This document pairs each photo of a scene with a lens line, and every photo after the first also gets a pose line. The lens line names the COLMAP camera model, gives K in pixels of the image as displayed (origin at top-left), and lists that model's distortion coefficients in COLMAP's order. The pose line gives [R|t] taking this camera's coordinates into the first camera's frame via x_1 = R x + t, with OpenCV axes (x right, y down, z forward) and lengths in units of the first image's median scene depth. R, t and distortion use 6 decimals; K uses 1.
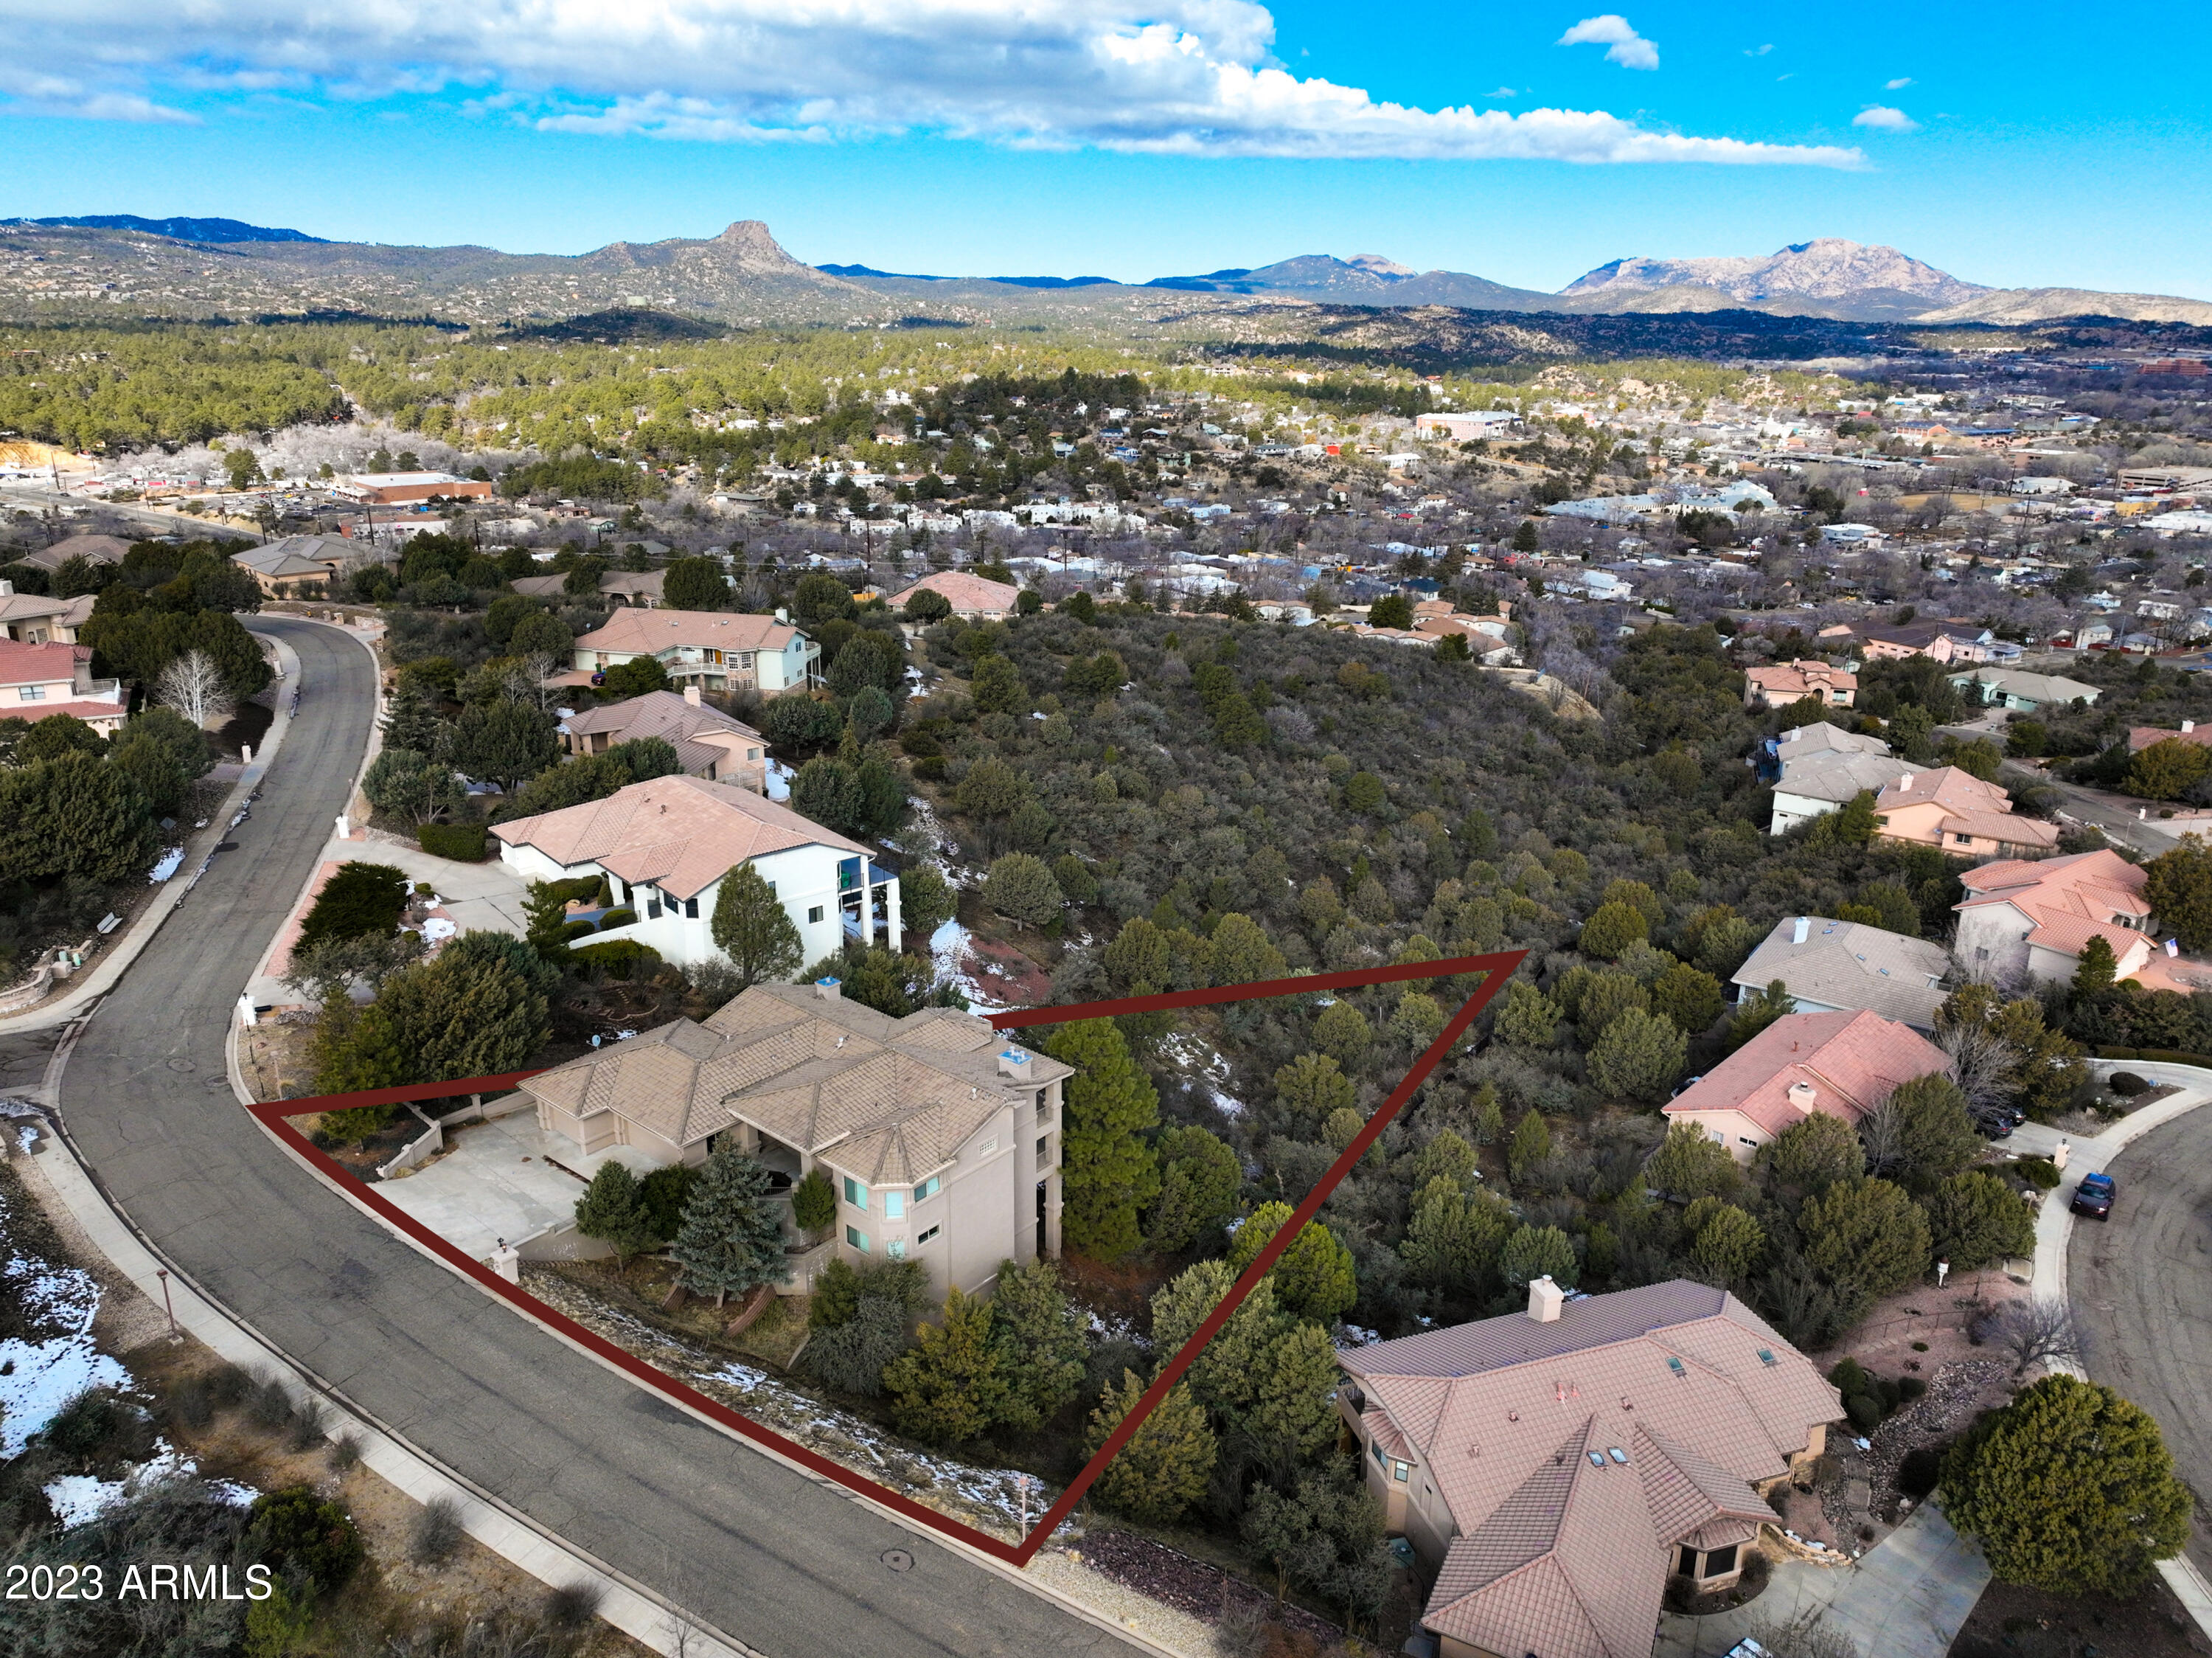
lens RADIAL K [[1585.9, 0, 1165.5], [0, 1585.9, 782.5], [0, 0, 1]] dist [0.012536, 0.002333]
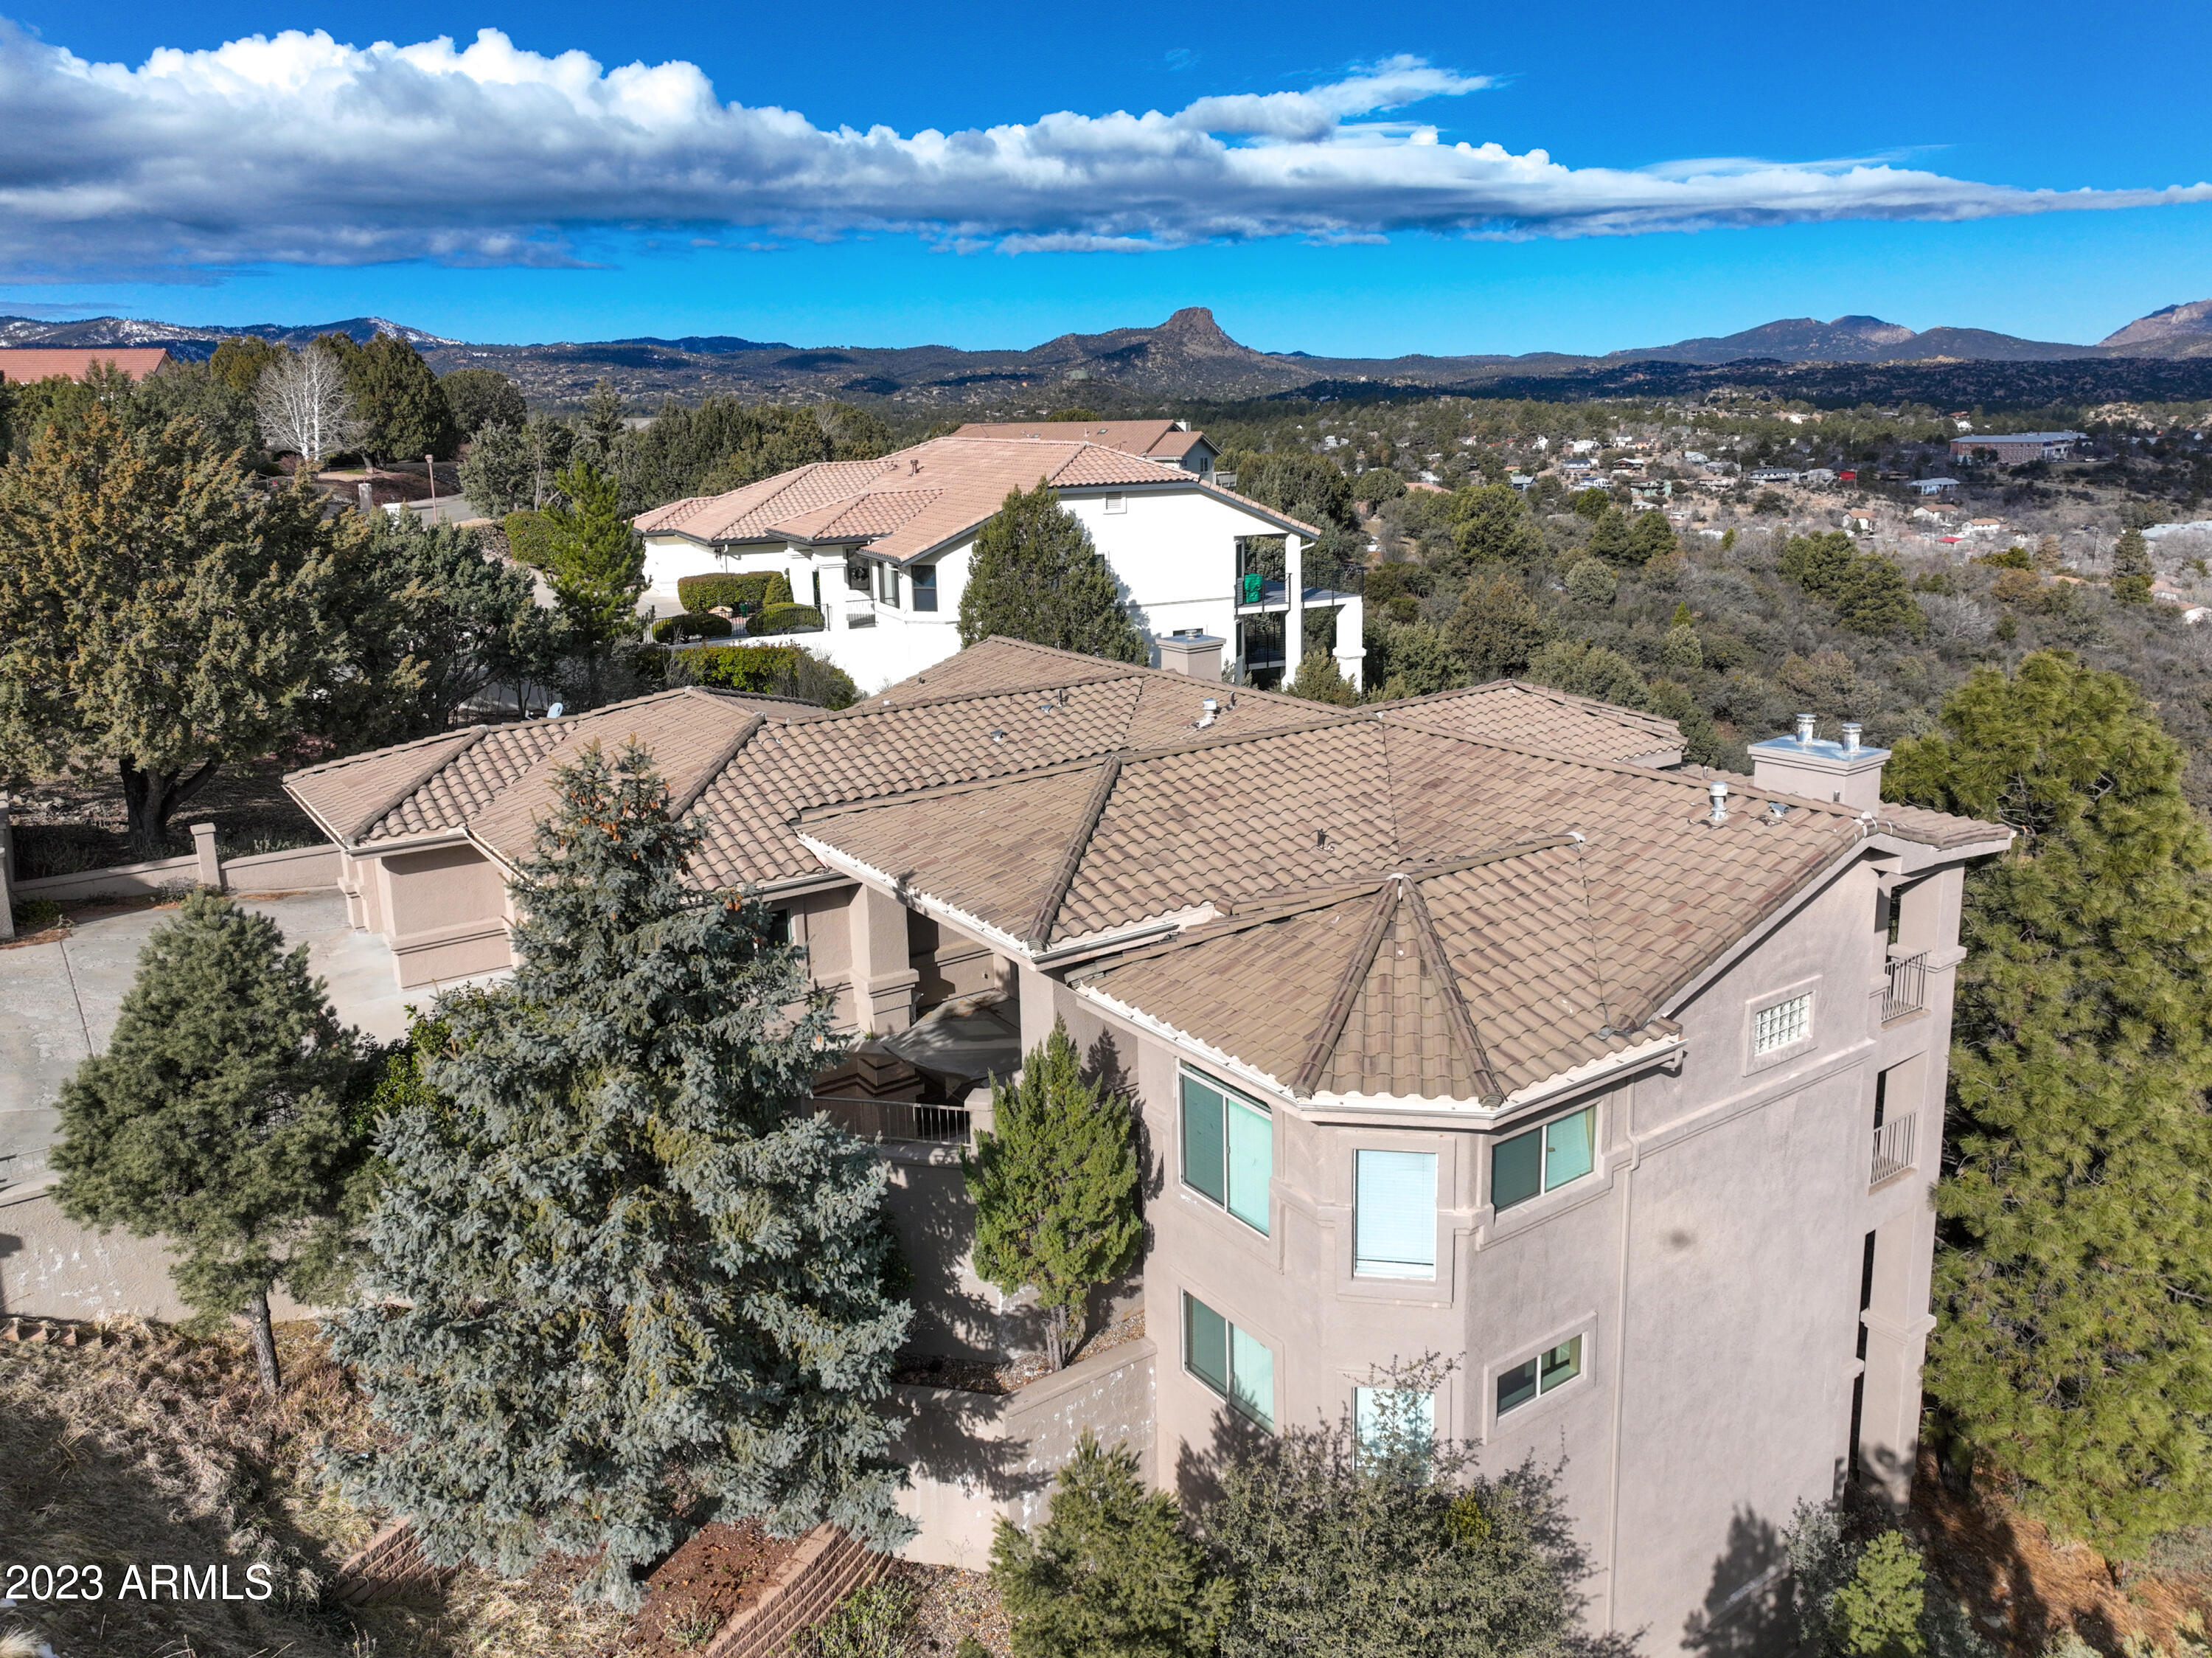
lens RADIAL K [[1585.9, 0, 1165.5], [0, 1585.9, 782.5], [0, 0, 1]] dist [0.012536, 0.002333]
pose [[0.964670, 0.018584, -0.262805, -0.019979], [-0.039039, 0.996580, -0.072827, 0.030779], [0.260553, 0.080514, 0.962097, 0.107042]]
